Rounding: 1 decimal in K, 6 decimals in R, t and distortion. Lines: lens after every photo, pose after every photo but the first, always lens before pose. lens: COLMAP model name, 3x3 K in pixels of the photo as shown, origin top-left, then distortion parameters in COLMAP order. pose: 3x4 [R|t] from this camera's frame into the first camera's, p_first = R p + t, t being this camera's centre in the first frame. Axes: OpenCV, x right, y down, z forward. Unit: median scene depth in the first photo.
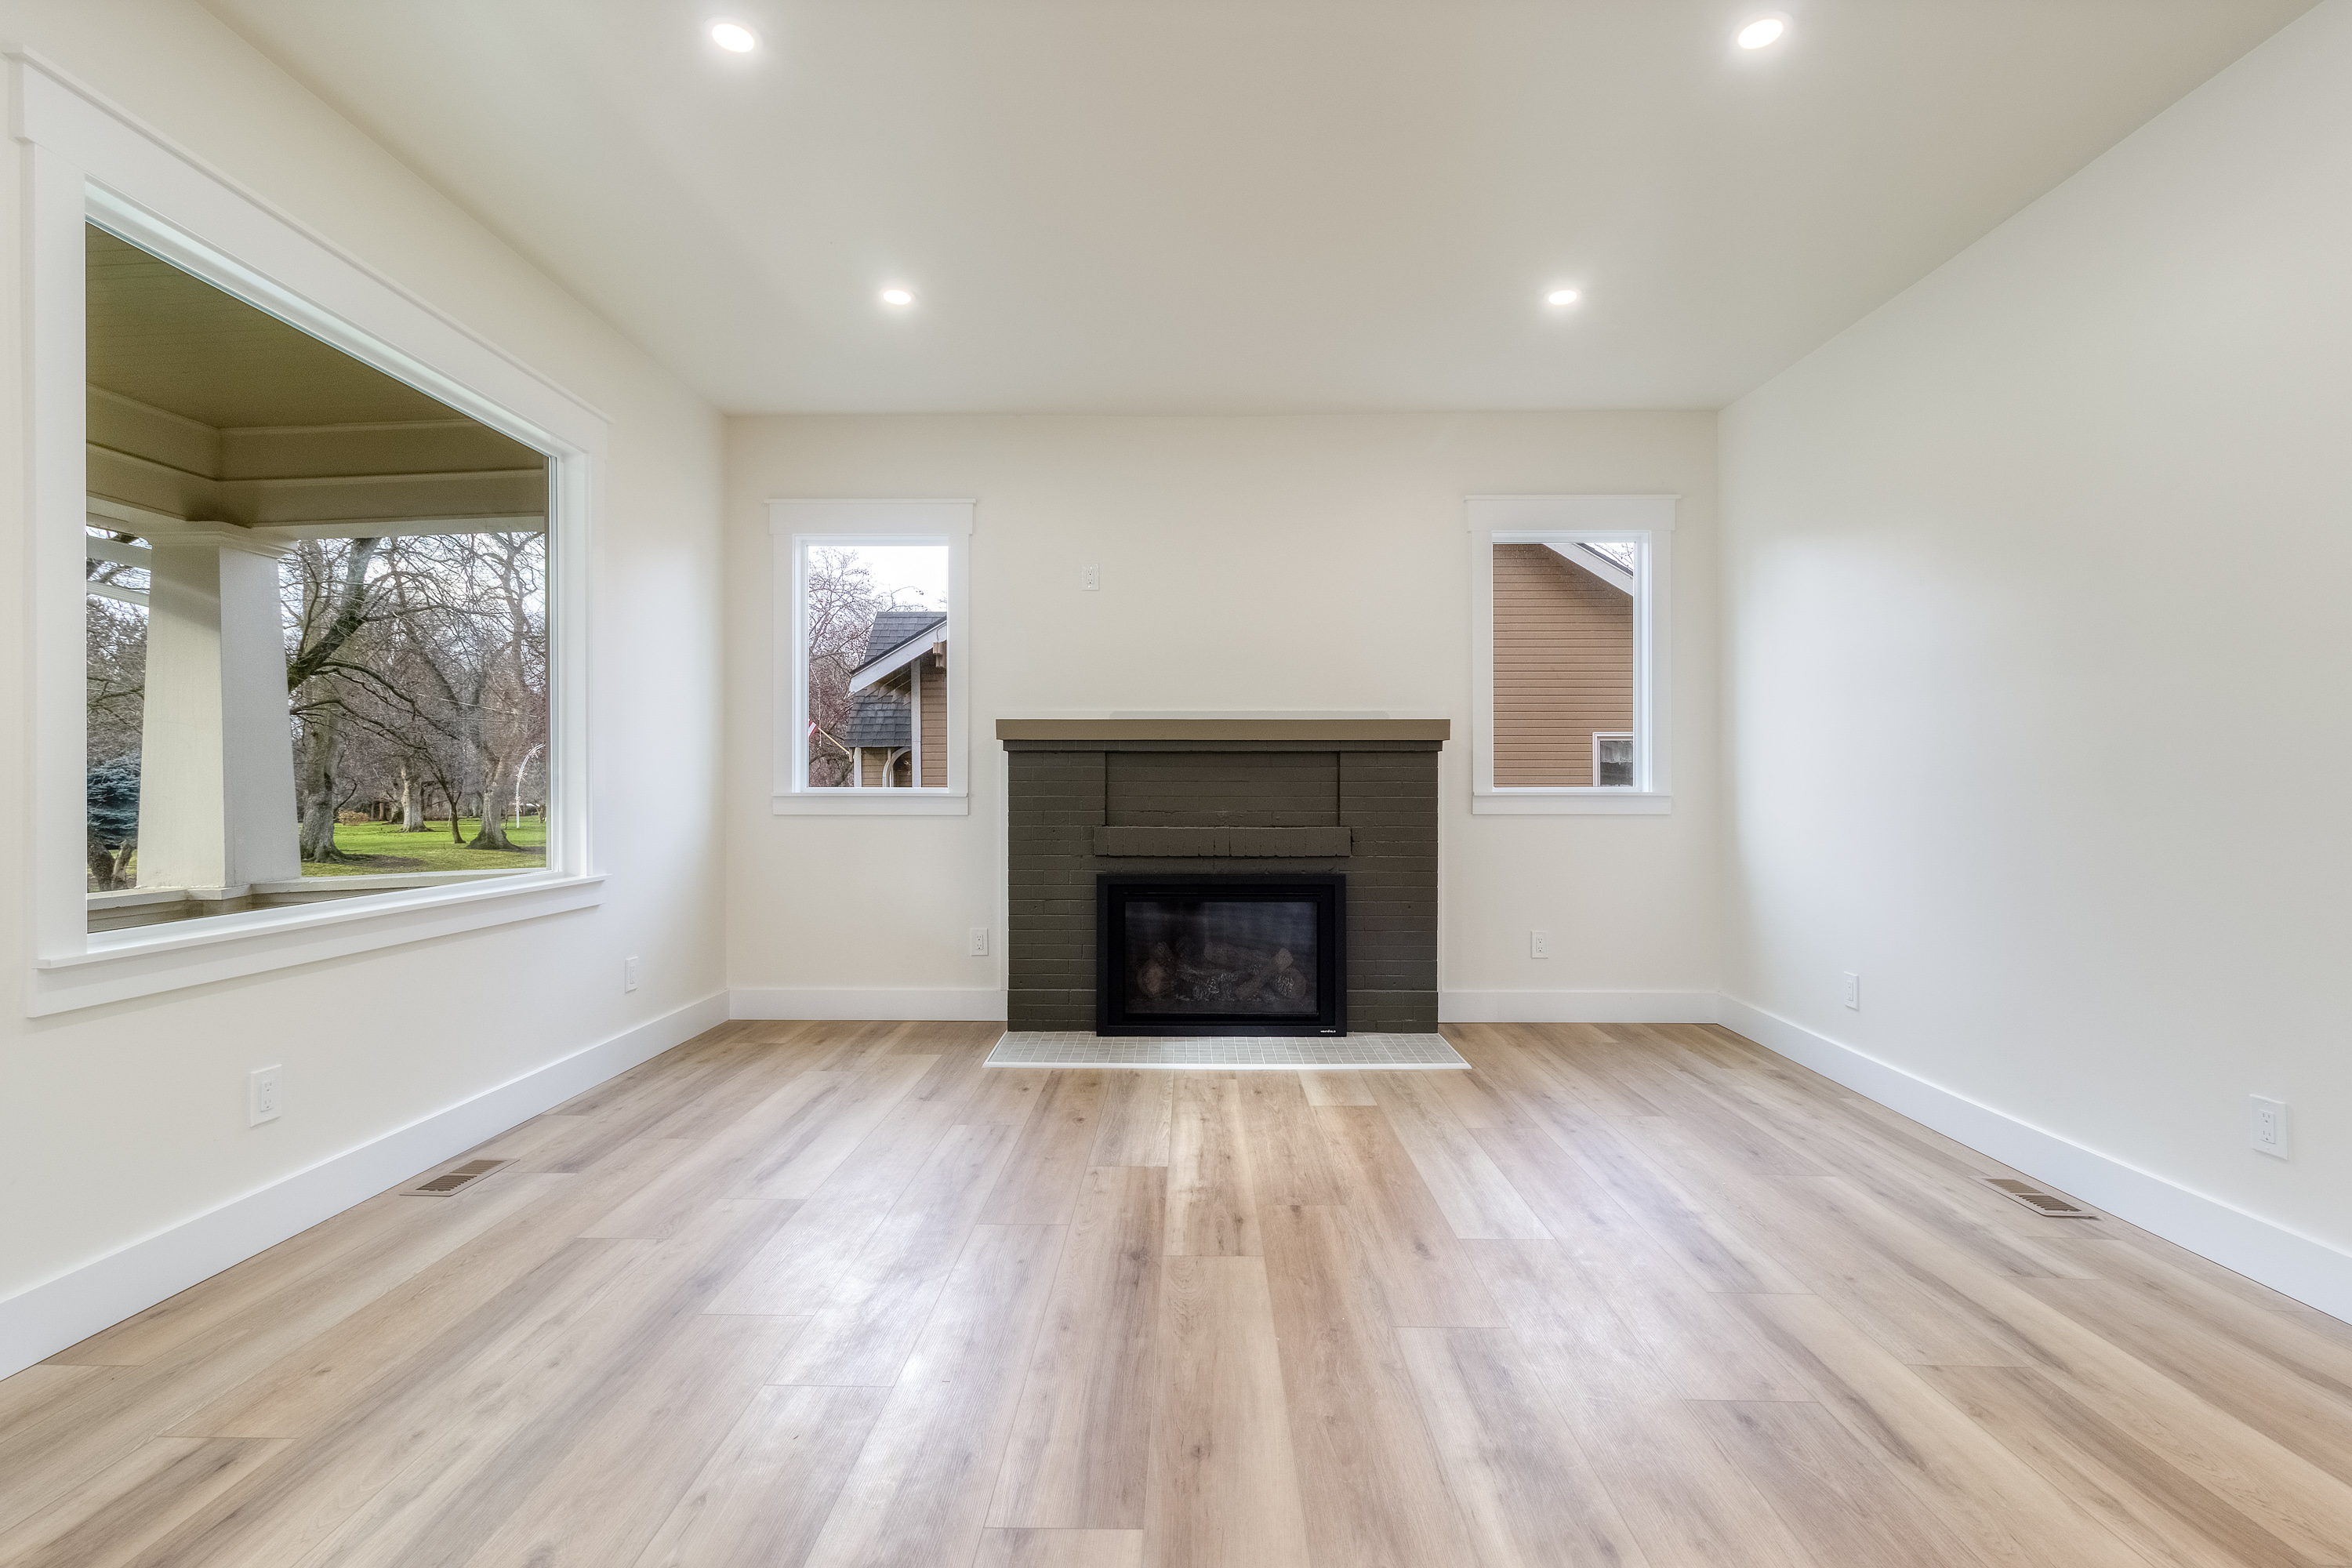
lens RADIAL K [[1095.3, 0, 1189.8], [0, 1095.3, 781.6], [0, 0, 1]] dist [-0.004886, -0.000605]
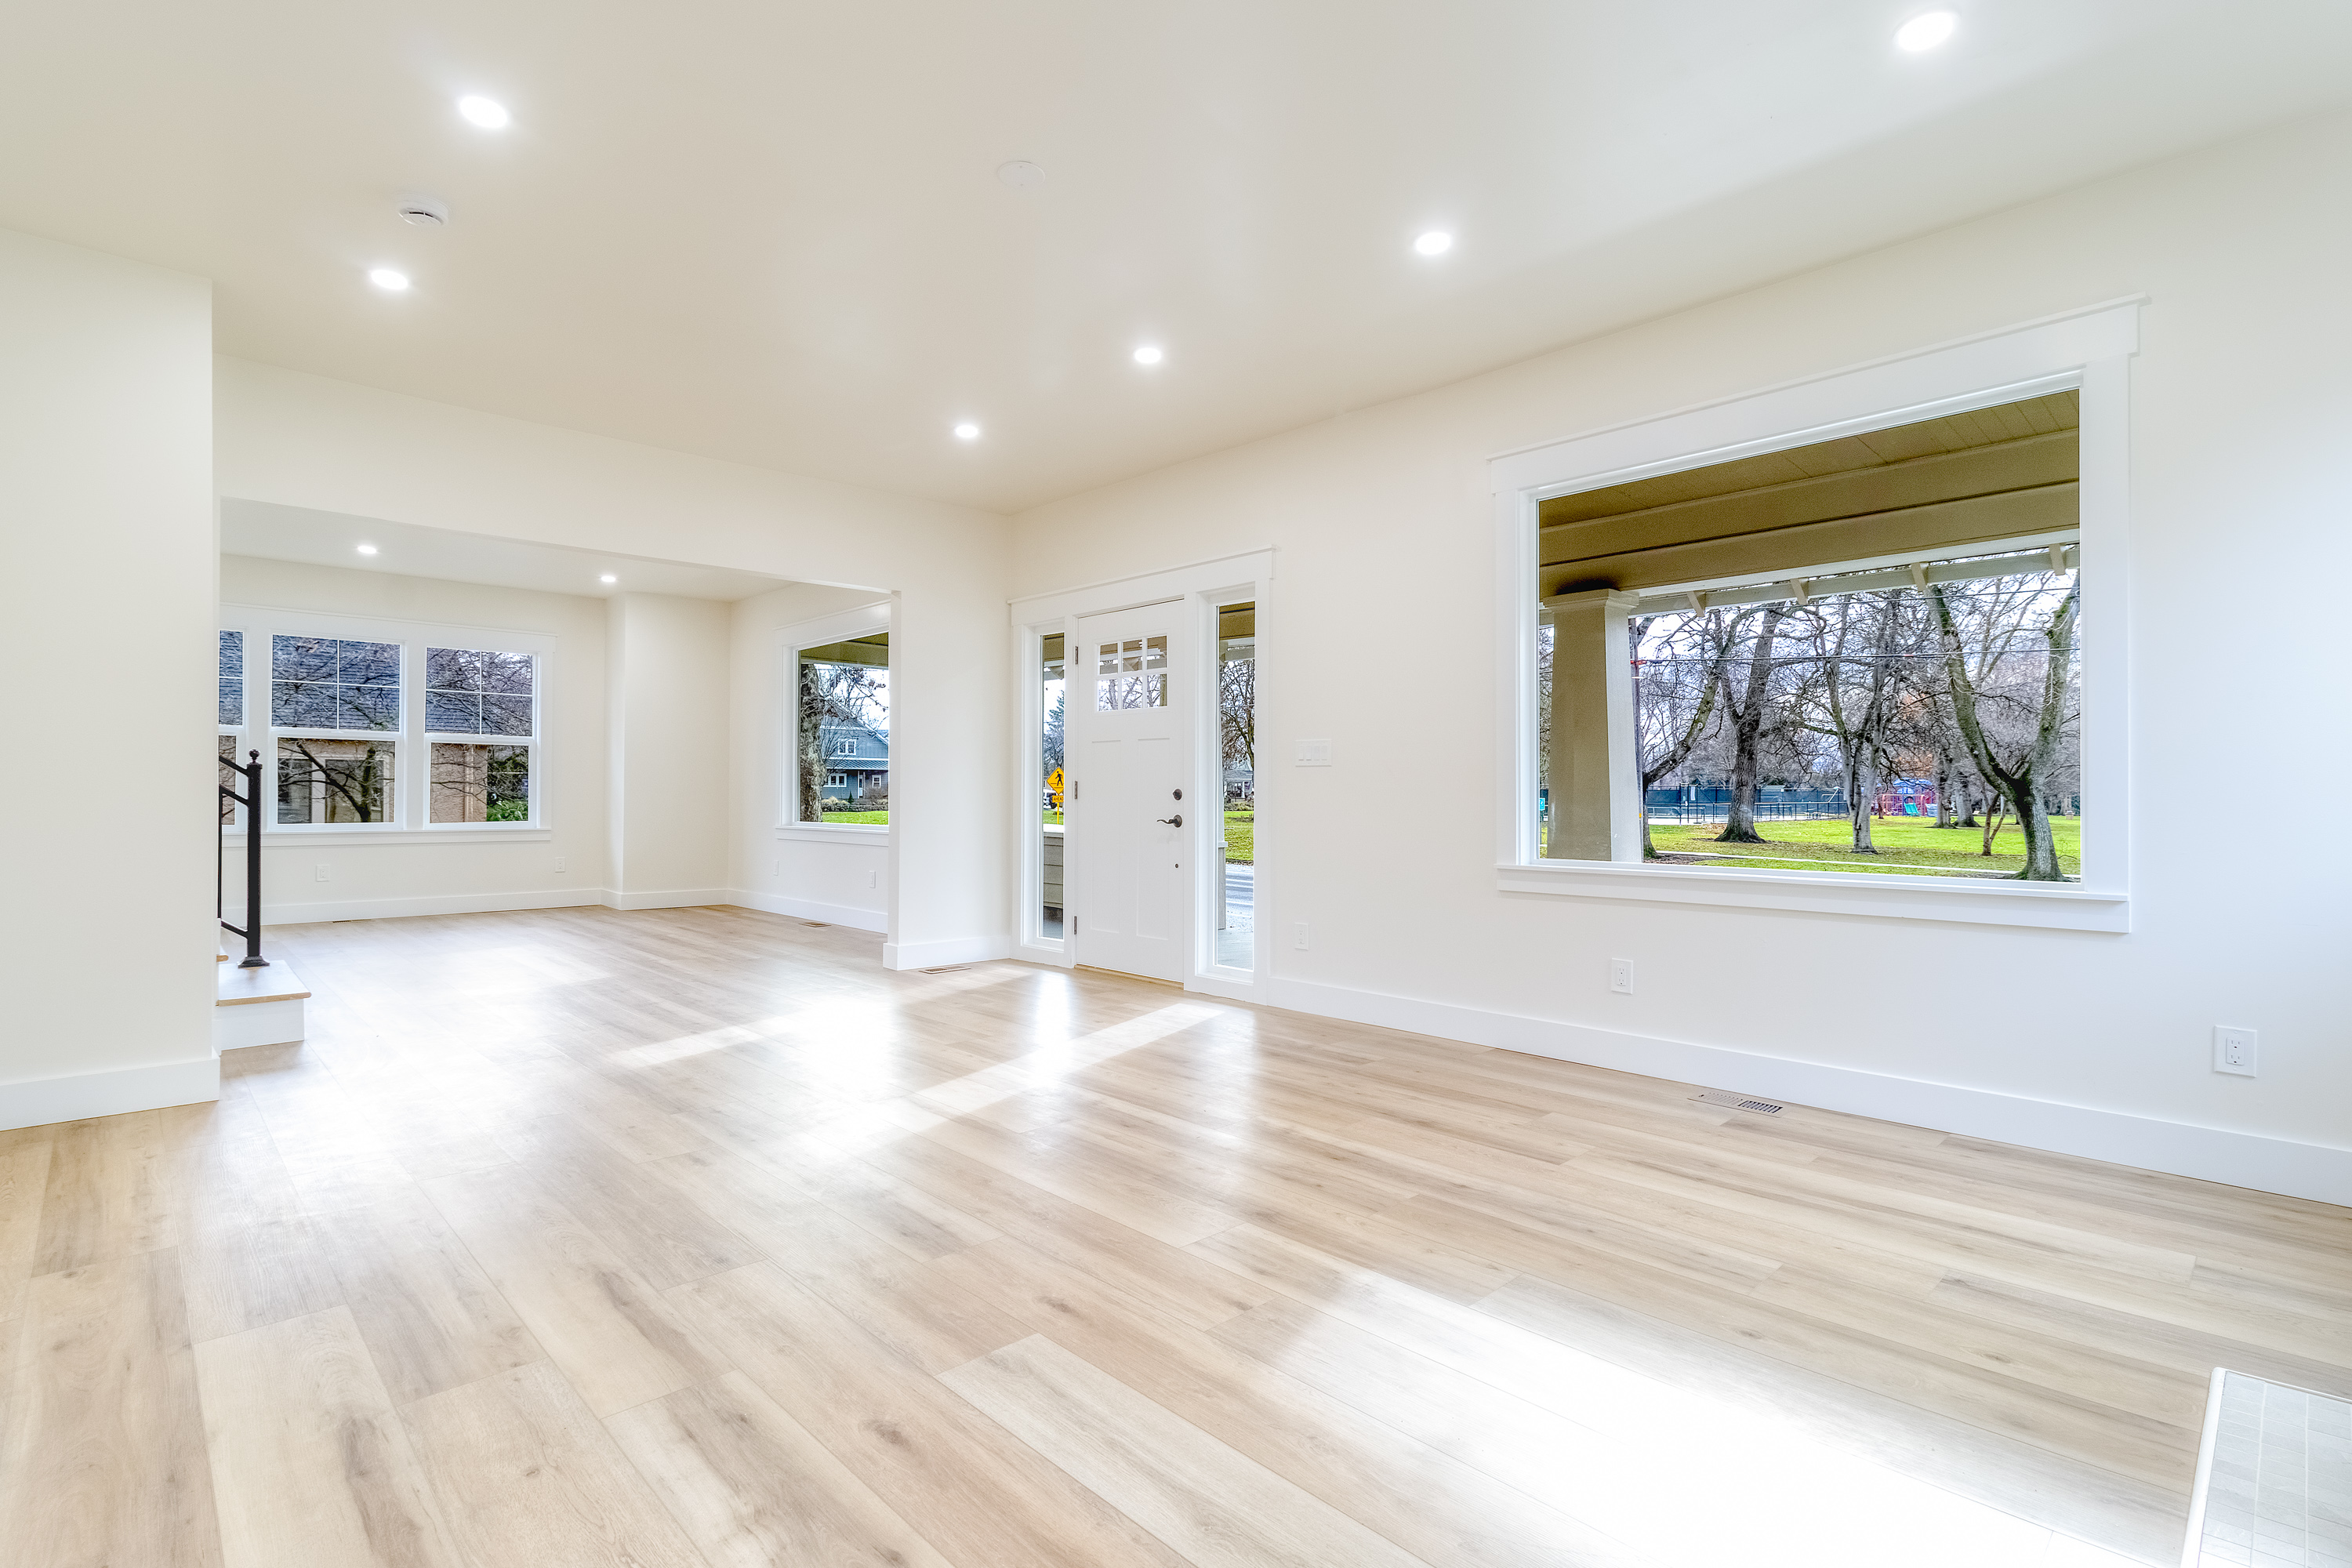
lens RADIAL K [[1095.3, 0, 1181.9], [0, 1095.3, 798.3], [0, 0, 1]] dist [-0.004886, -0.000605]
pose [[-0.714911, -0.001884, -0.699213, 0.831473], [-0.000215, 0.999997, -0.002475, 0.027844], [0.699215, -0.001620, -0.714909, 1.869374]]
